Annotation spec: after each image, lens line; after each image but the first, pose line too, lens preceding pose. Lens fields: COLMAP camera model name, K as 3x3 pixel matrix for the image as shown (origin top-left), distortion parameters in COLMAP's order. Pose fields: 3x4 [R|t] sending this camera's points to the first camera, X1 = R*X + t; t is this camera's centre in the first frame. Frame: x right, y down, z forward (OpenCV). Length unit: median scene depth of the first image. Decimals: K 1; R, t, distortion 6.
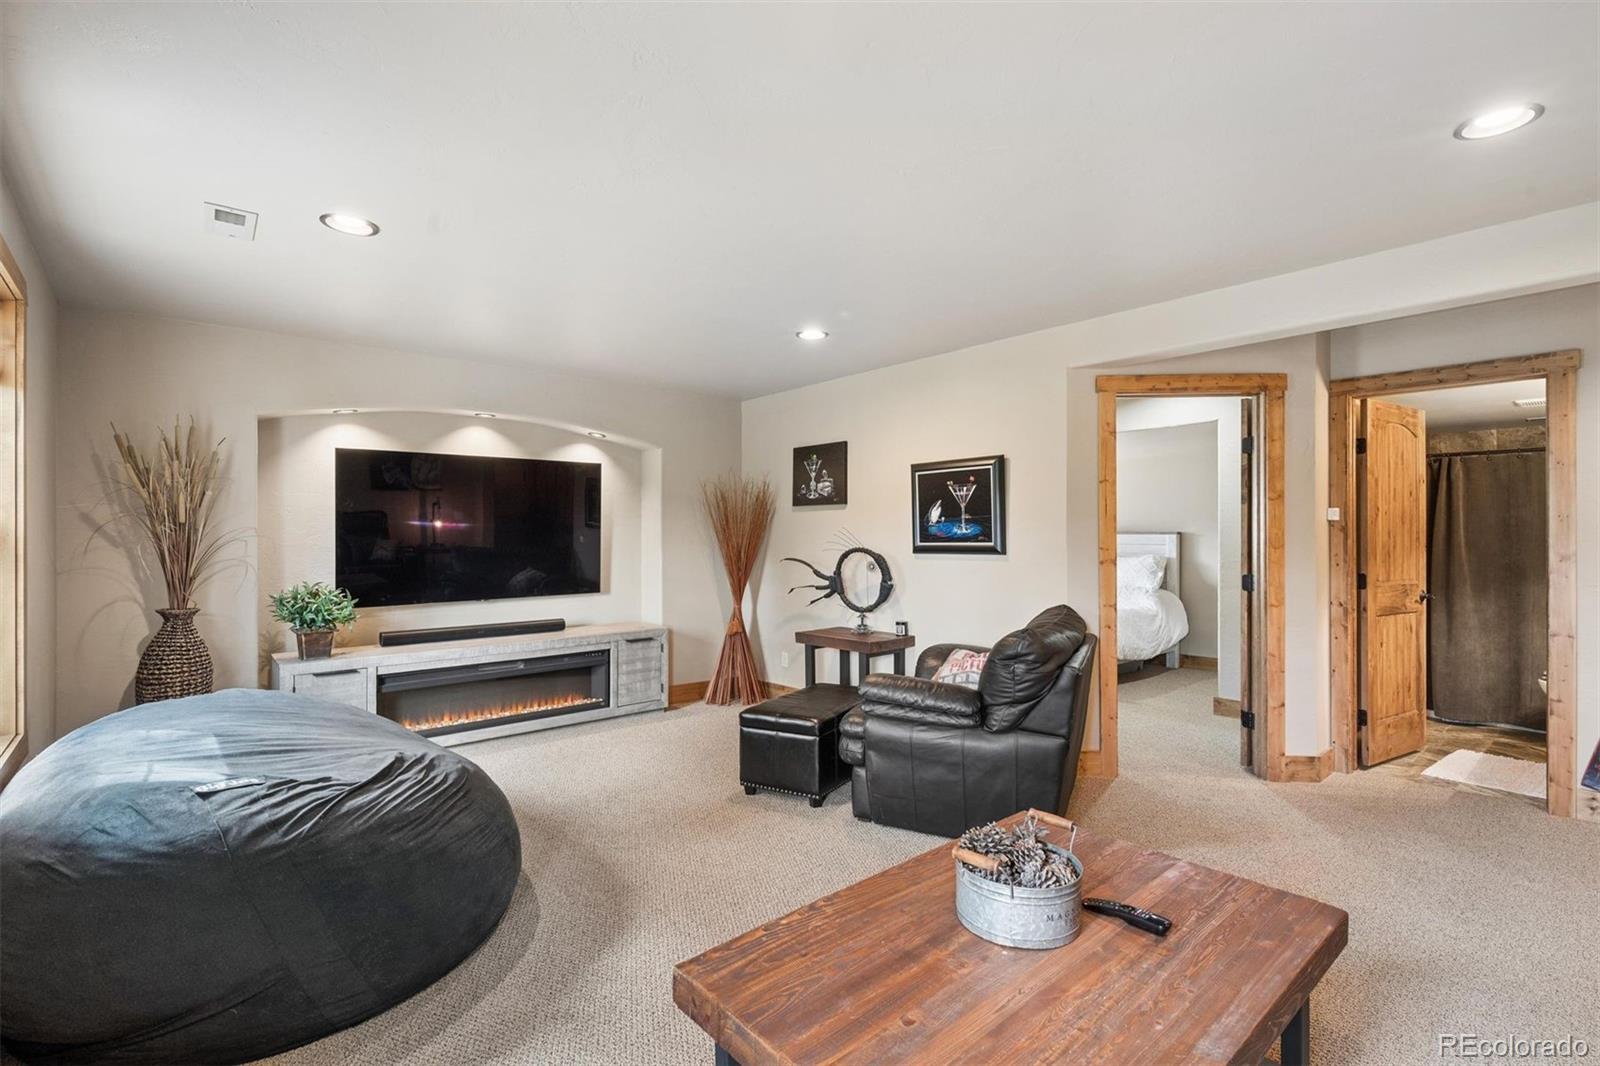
lens RADIAL K [[697.9, 0, 800.8], [0, 697.9, 545.9], [0, 0, 1]] dist [-0.000011, -0.000070]
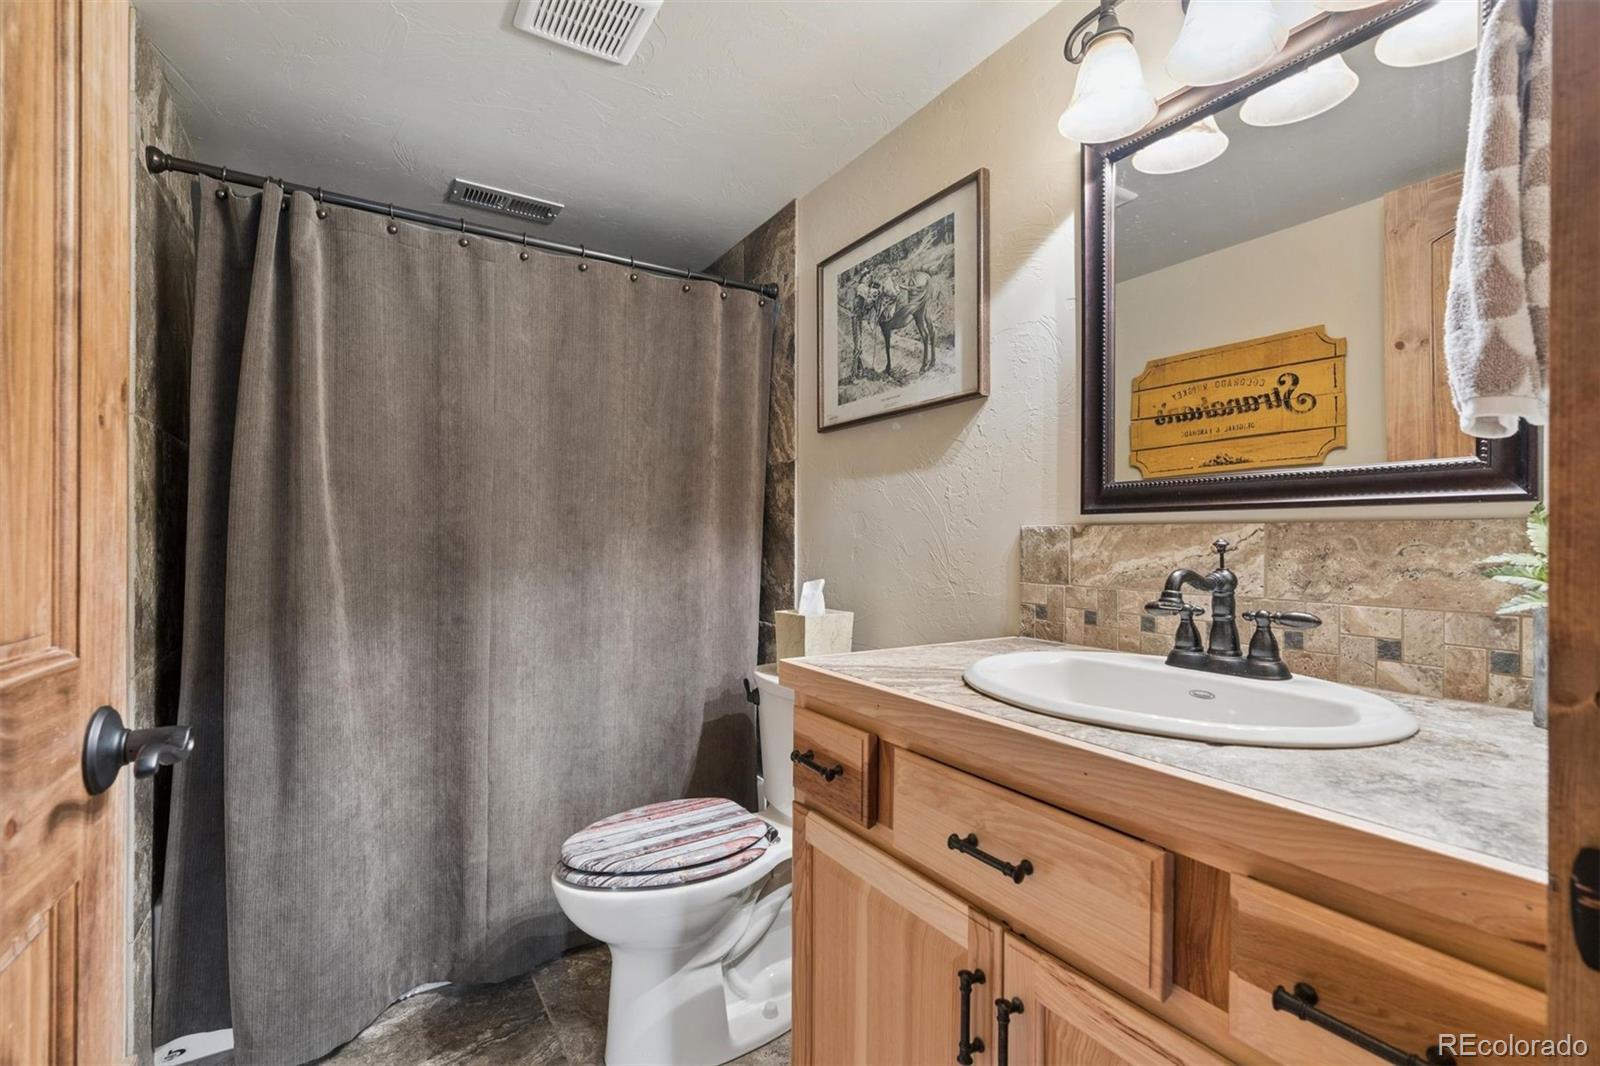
lens RADIAL K [[697.9, 0, 800.8], [0, 697.9, 545.9], [0, 0, 1]] dist [-0.000011, -0.000070]
pose [[0.176420, -0.002484, 0.984312, 0.683672], [-0.002963, 0.999991, 0.003054, 0.027771], [-0.984310, -0.003455, 0.176412, 0.740626]]
